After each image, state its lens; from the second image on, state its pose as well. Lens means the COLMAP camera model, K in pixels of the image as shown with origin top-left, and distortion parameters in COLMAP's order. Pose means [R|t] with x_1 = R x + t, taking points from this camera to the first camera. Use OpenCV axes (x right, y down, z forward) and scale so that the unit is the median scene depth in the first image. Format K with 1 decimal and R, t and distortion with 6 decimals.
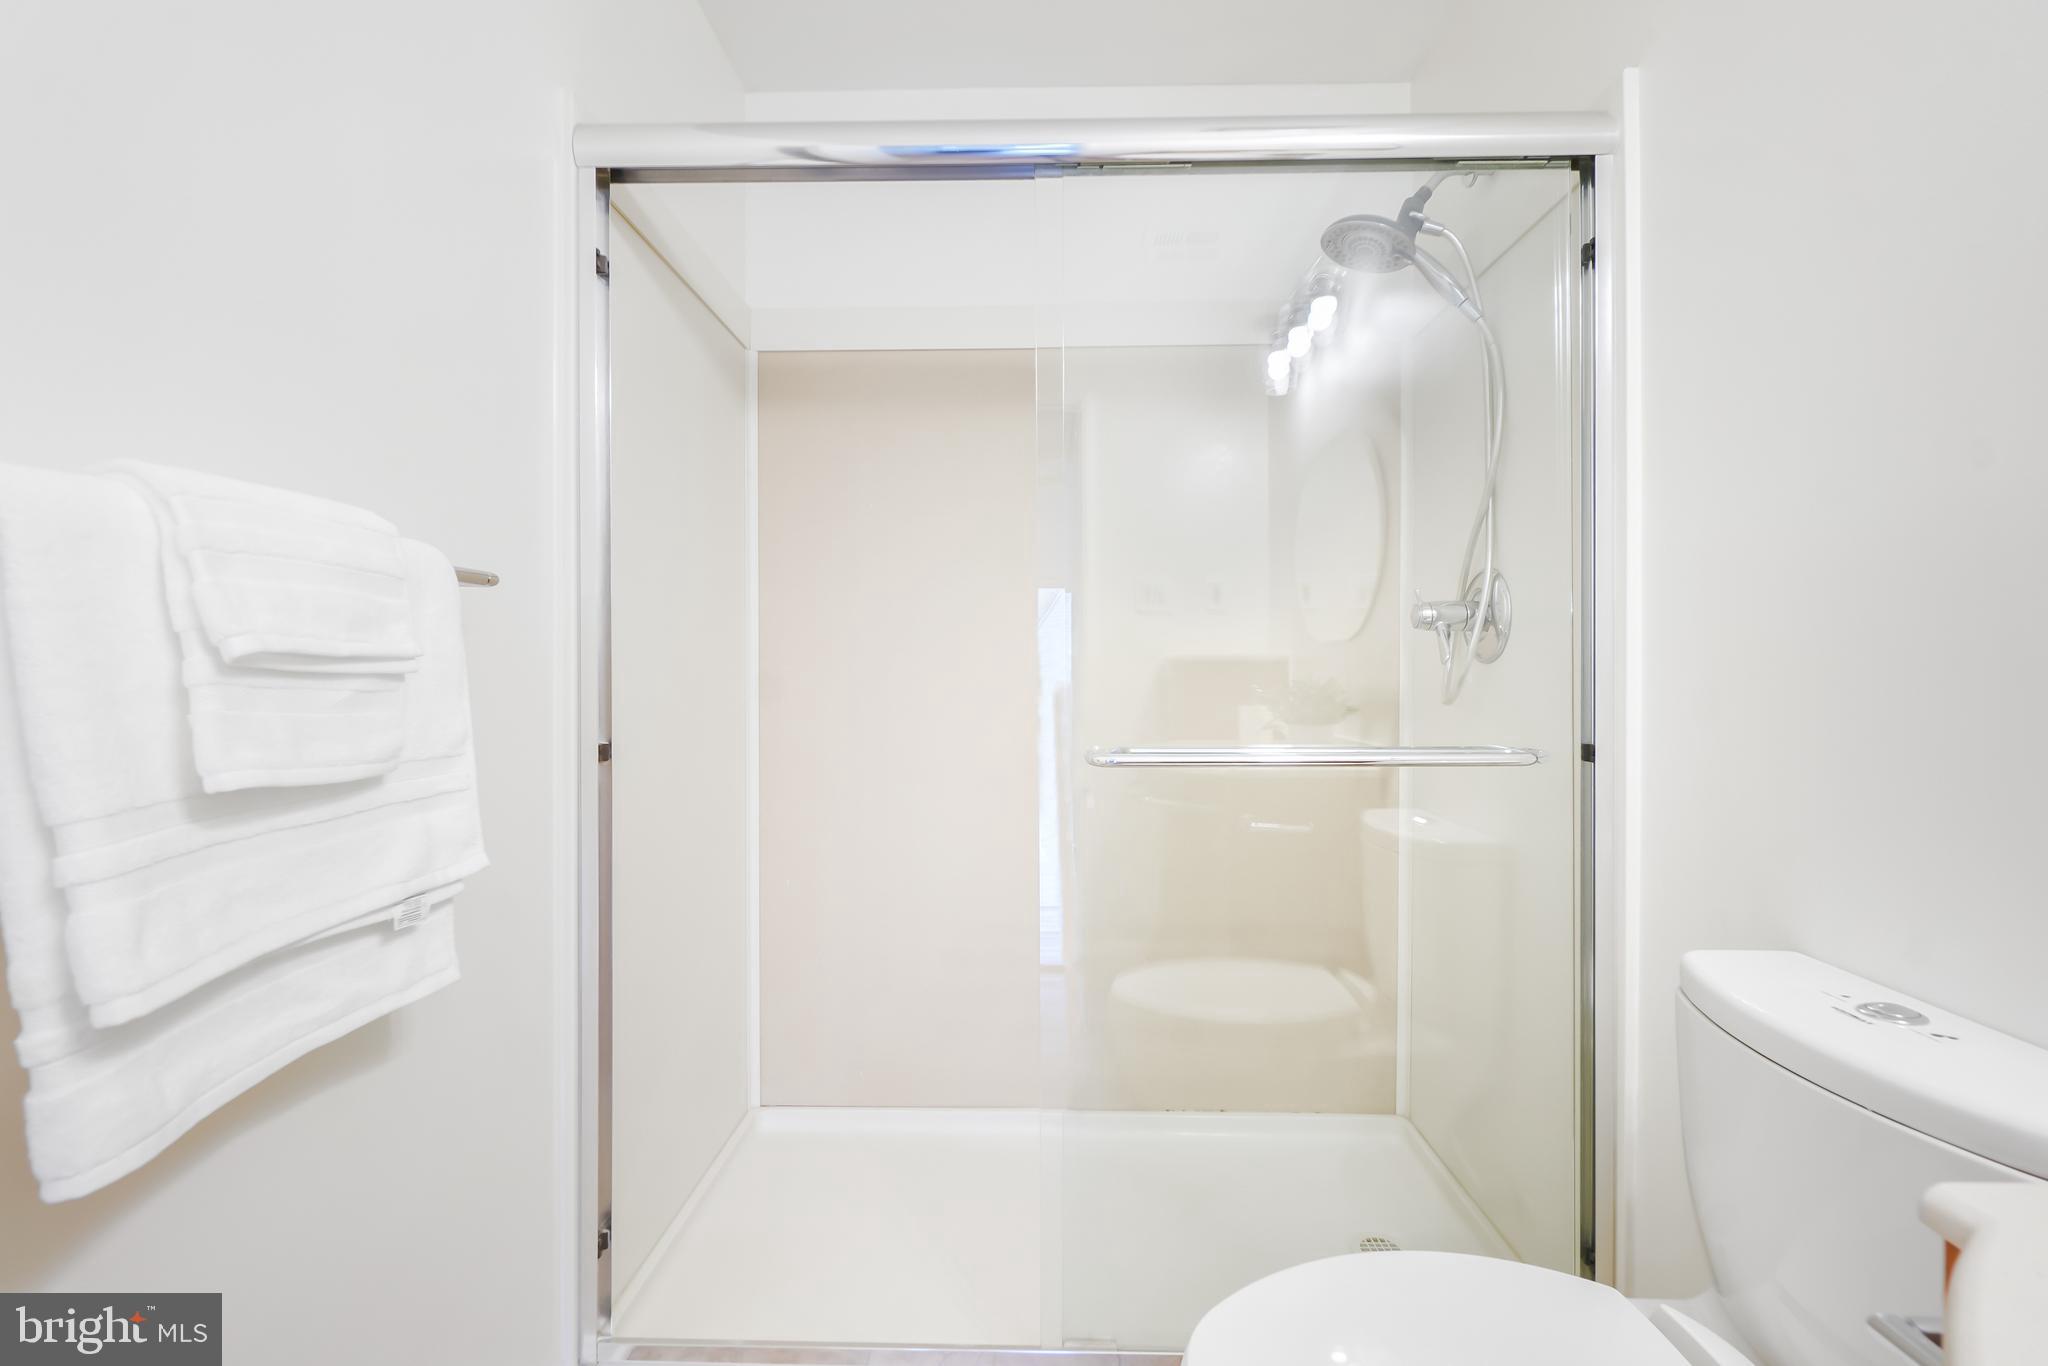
lens RADIAL K [[916.2, 0, 1027.8], [0, 916.2, 667.2], [0, 0, 1]] dist [-0.004225, -0.000698]
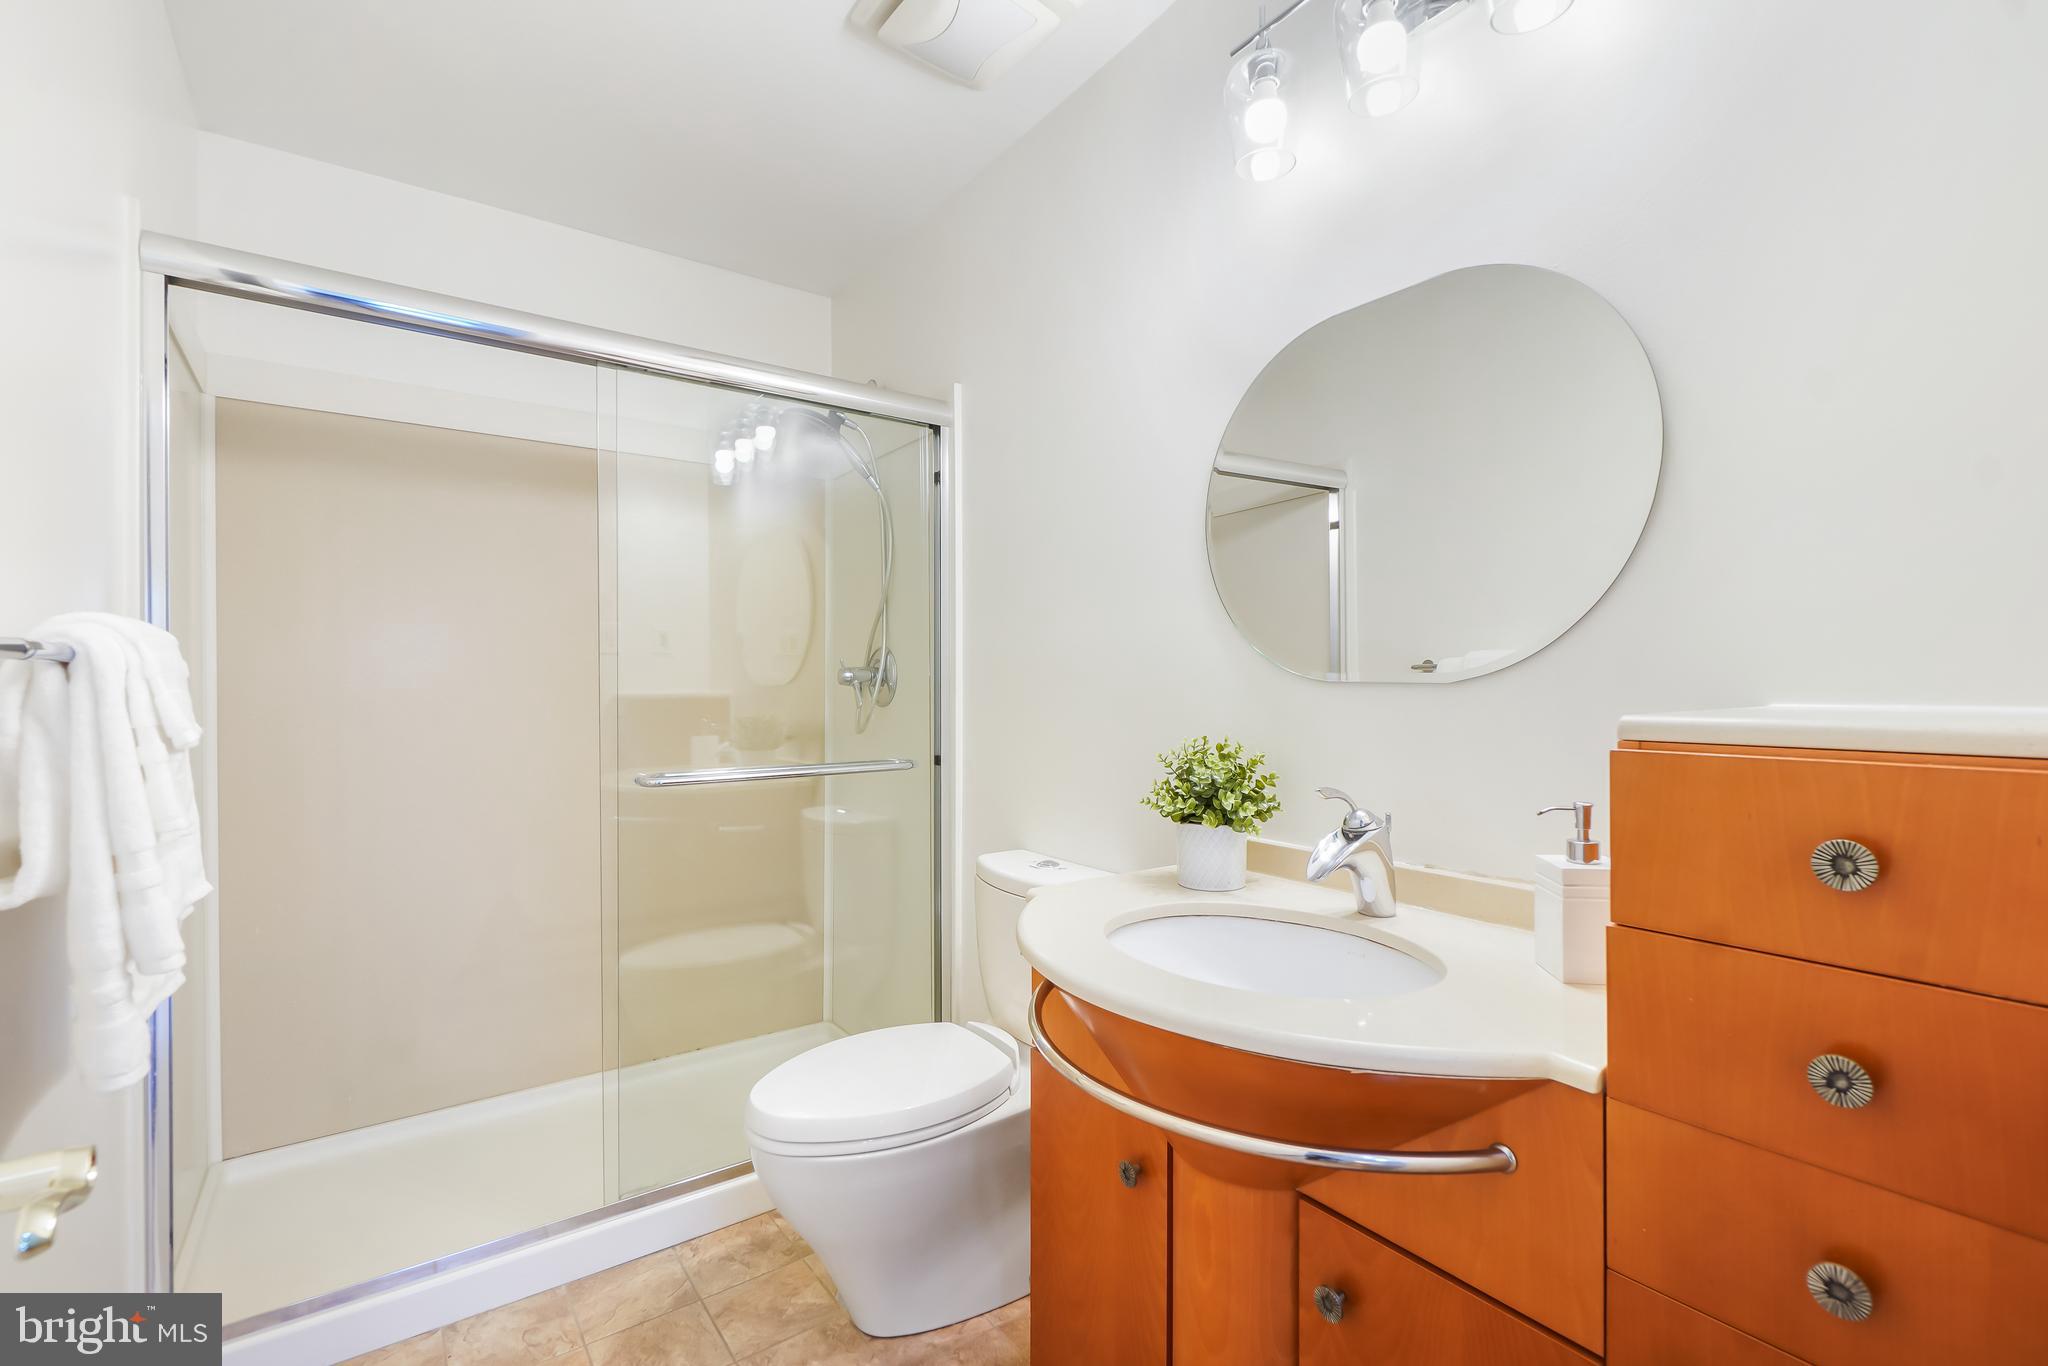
lens RADIAL K [[916.2, 0, 1027.8], [0, 916.2, 667.2], [0, 0, 1]] dist [-0.004225, -0.000698]
pose [[0.799158, 0.009202, 0.601051, -0.246435], [0.004437, 0.999765, -0.021206, -0.037702], [-0.601105, 0.019614, 0.798930, -0.410485]]
